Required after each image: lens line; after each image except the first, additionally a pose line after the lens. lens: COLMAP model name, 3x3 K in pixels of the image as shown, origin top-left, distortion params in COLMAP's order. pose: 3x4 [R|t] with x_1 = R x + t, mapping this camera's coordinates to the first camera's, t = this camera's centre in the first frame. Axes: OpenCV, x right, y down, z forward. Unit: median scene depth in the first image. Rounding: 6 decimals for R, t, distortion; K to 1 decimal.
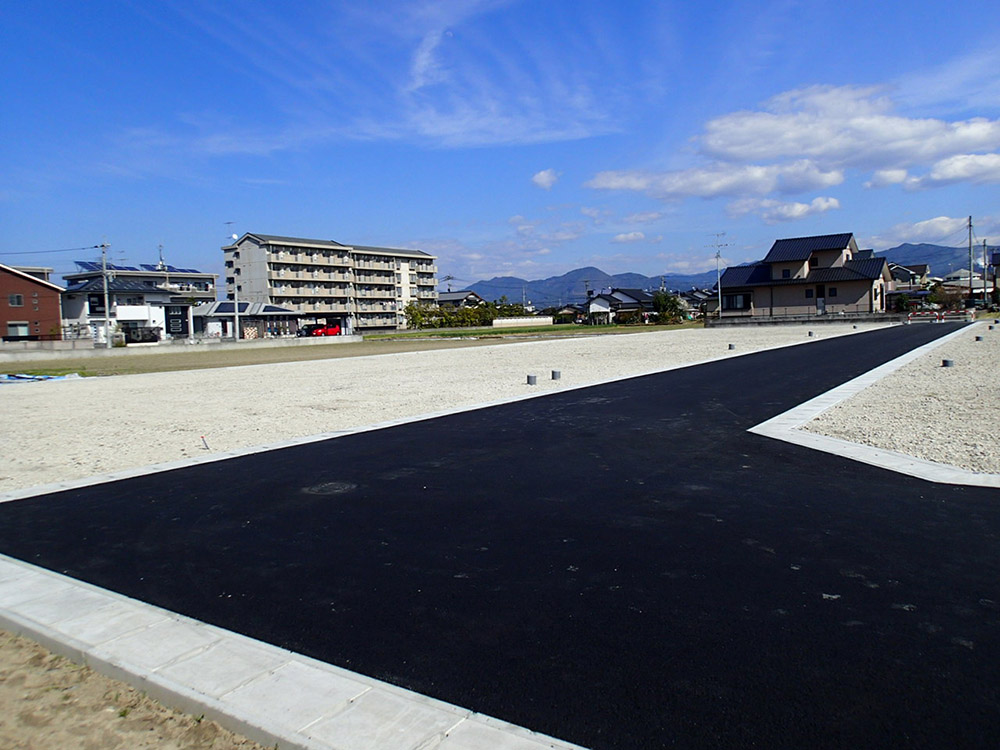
lens RADIAL K [[738.8, 0, 507.3], [0, 738.8, 374.2], [0, 0, 1]] dist [0.029082, 0.001975]
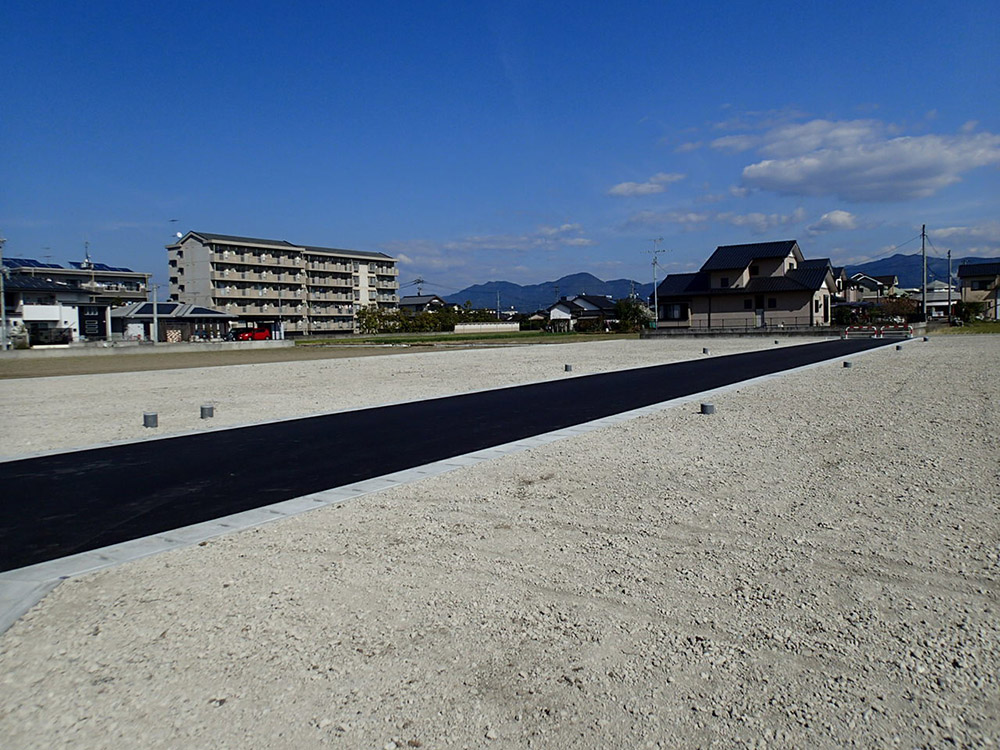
lens RADIAL K [[738.8, 0, 504.4], [0, 738.8, 373.6], [0, 0, 1]] dist [0.029082, 0.001975]
pose [[0.999873, 0.014935, 0.005645, 0.053363], [-0.014896, 0.999865, -0.006940, -0.005510], [-0.005748, 0.006855, 0.999960, 0.037892]]
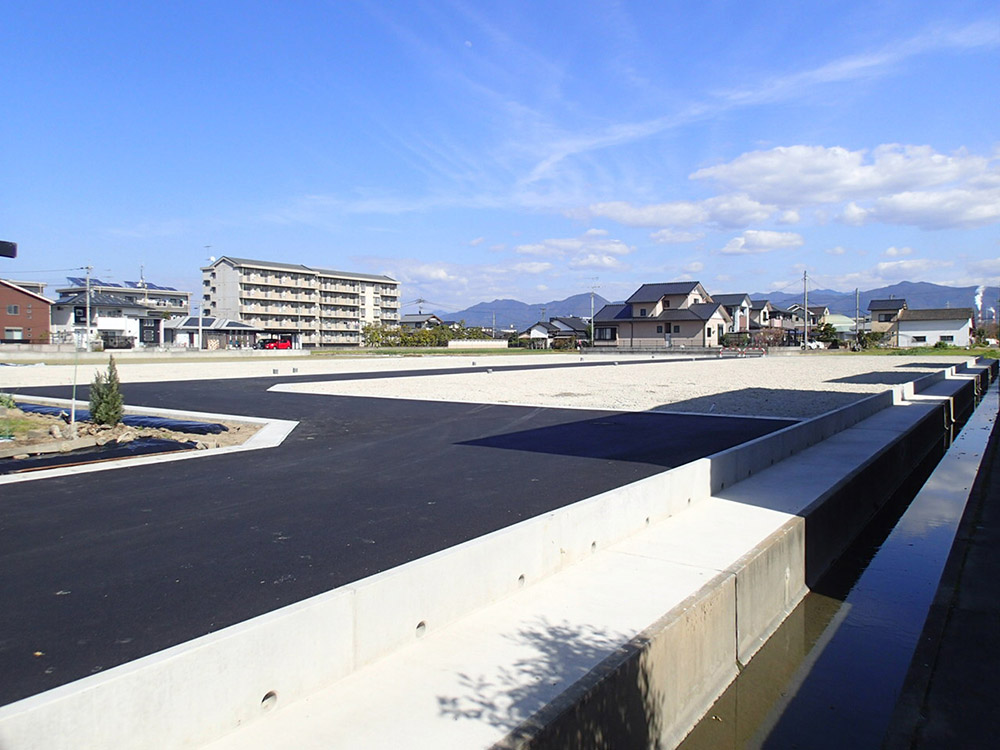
lens RADIAL K [[738.8, 0, 502.1], [0, 738.8, 377.5], [0, 0, 1]] dist [0.029082, 0.001975]
pose [[0.999253, 0.038267, -0.005358, 0.087512], [-0.038393, 0.998929, -0.025803, 0.006849], [0.004364, 0.025990, 0.999653, -0.122817]]
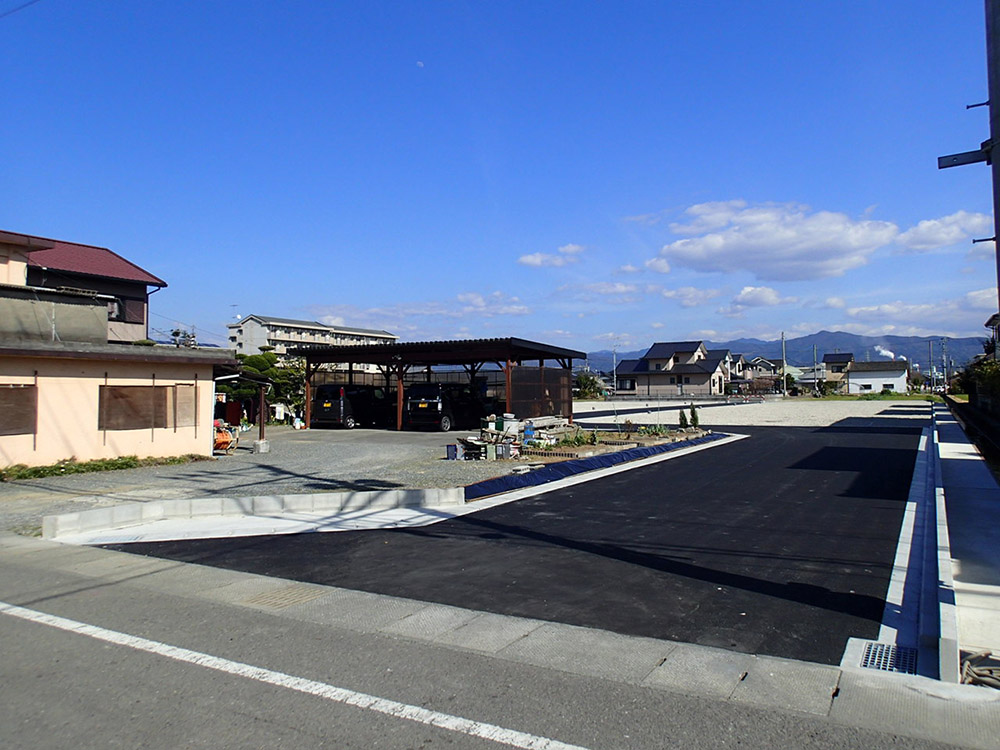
lens RADIAL K [[738.8, 0, 497.9], [0, 738.8, 378.8], [0, 0, 1]] dist [0.029082, 0.001975]
pose [[0.996764, 0.032678, 0.073444, -0.028624], [-0.025906, 0.995482, -0.091343, 0.018154], [-0.076097, 0.089145, 0.993107, -0.249494]]
